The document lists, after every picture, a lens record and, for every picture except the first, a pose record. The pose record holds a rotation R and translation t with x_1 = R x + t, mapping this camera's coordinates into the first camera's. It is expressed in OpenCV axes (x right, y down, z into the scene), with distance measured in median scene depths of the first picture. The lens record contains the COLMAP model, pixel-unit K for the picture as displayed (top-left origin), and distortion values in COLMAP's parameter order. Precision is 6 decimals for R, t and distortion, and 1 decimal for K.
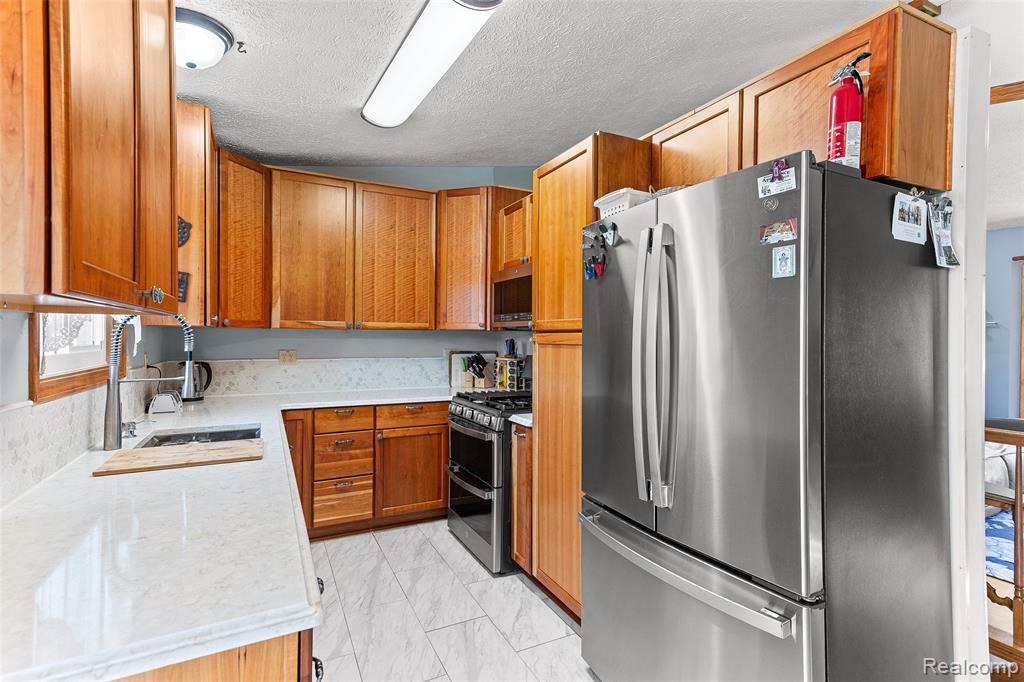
lens RADIAL K [[489.4, 0, 510.0], [0, 489.4, 339.5], [0, 0, 1]] dist [0.000573, 0.000084]
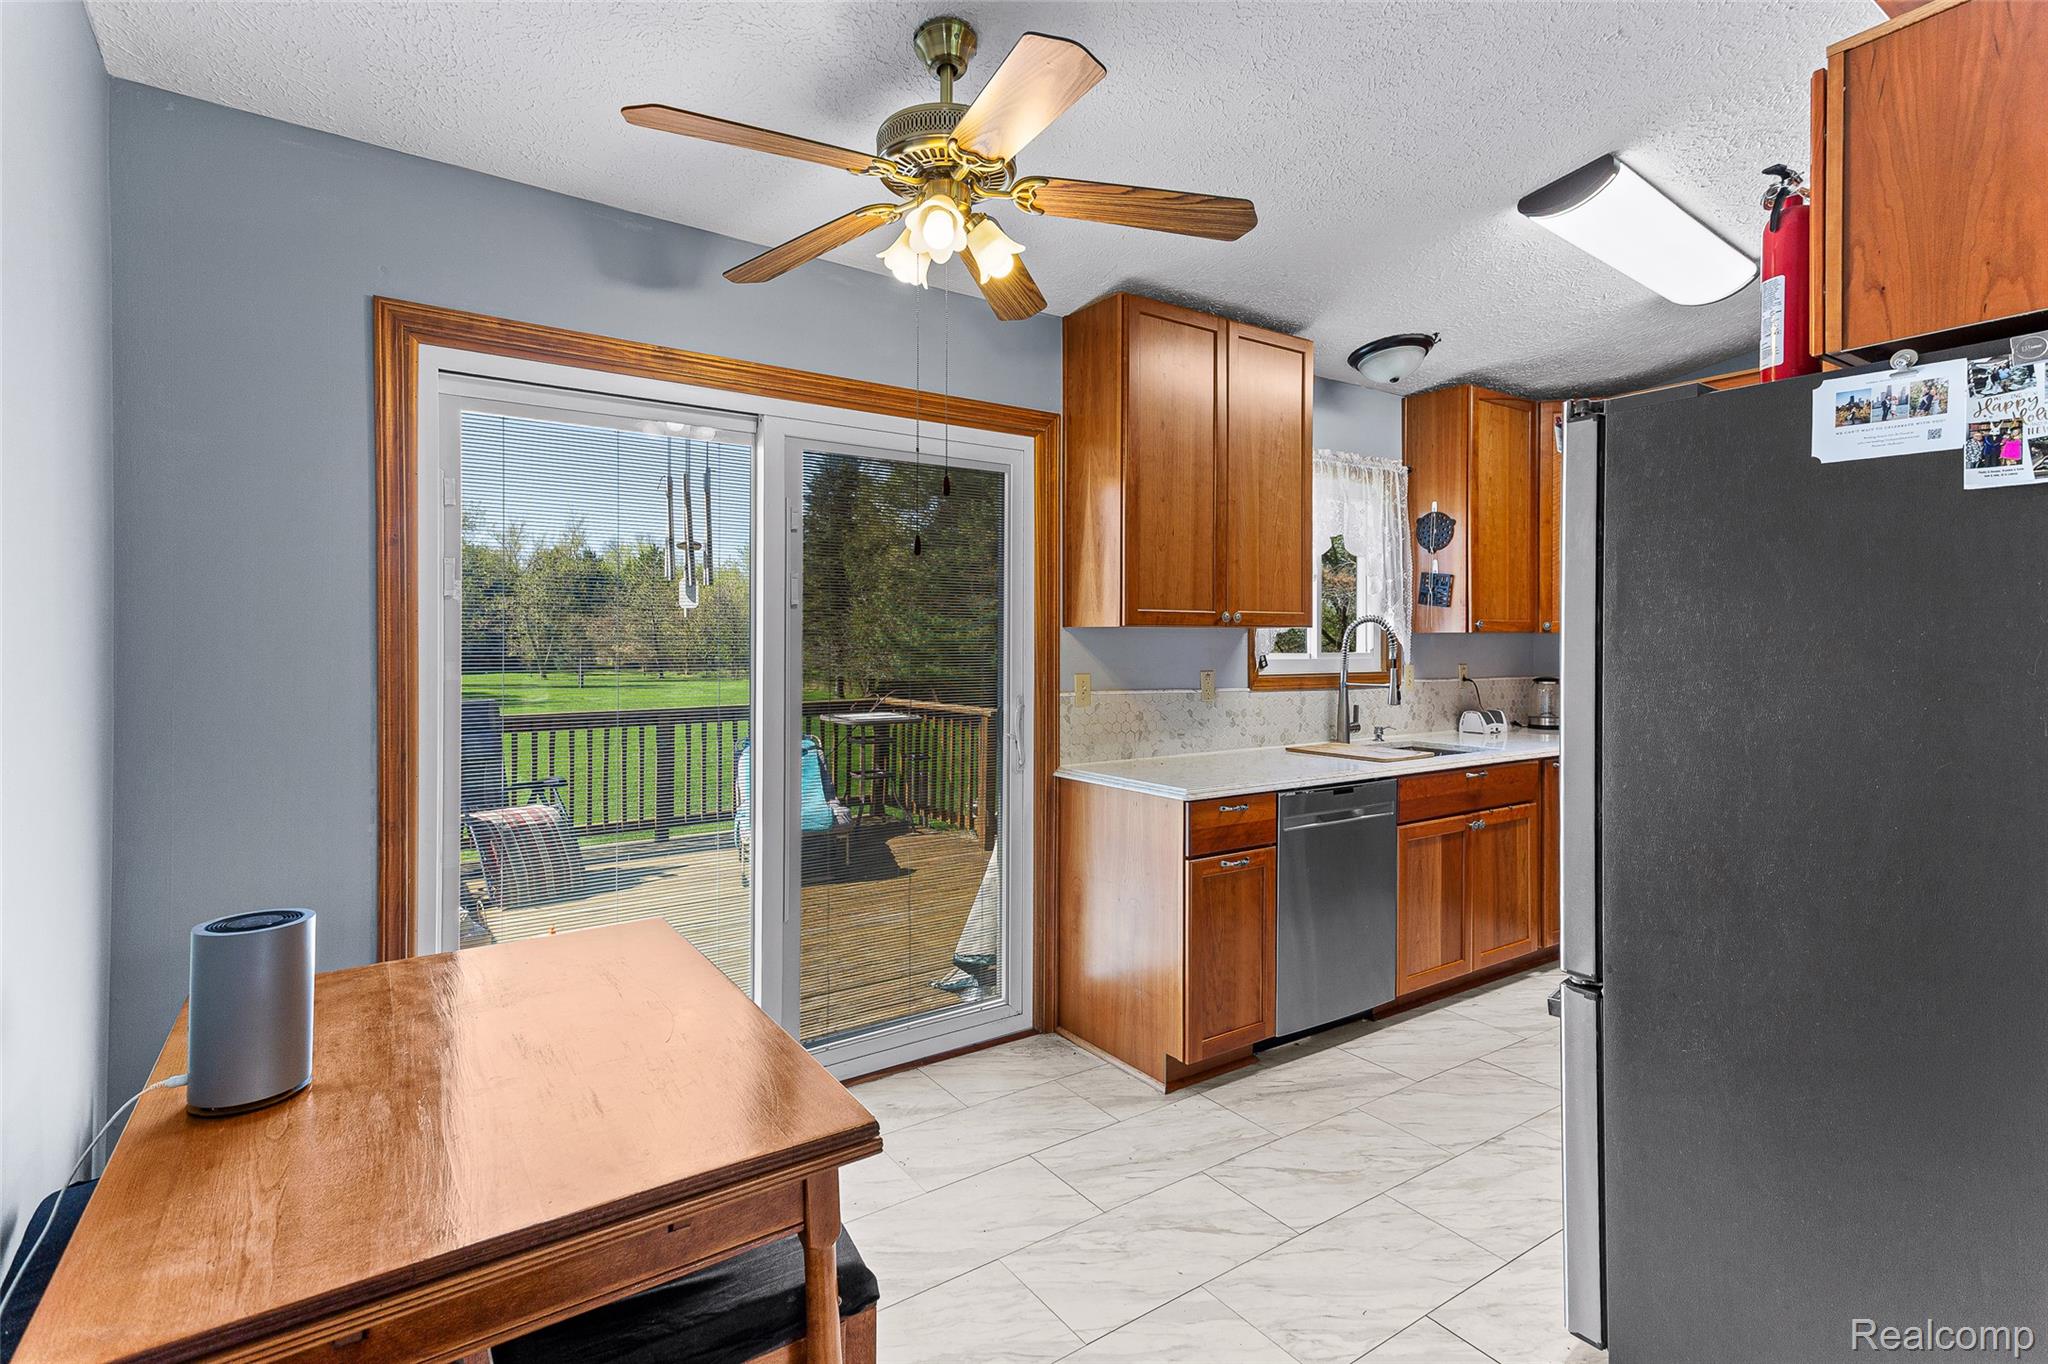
lens RADIAL K [[978.8, 0, 1022.1], [0, 978.8, 663.6], [0, 0, 1]] dist [0.000573, 0.000084]
pose [[0.142892, 0.013572, -0.989645, 1.633880], [-0.003301, 0.999907, 0.013236, 0.012837], [0.989733, 0.001376, 0.142924, -0.076335]]
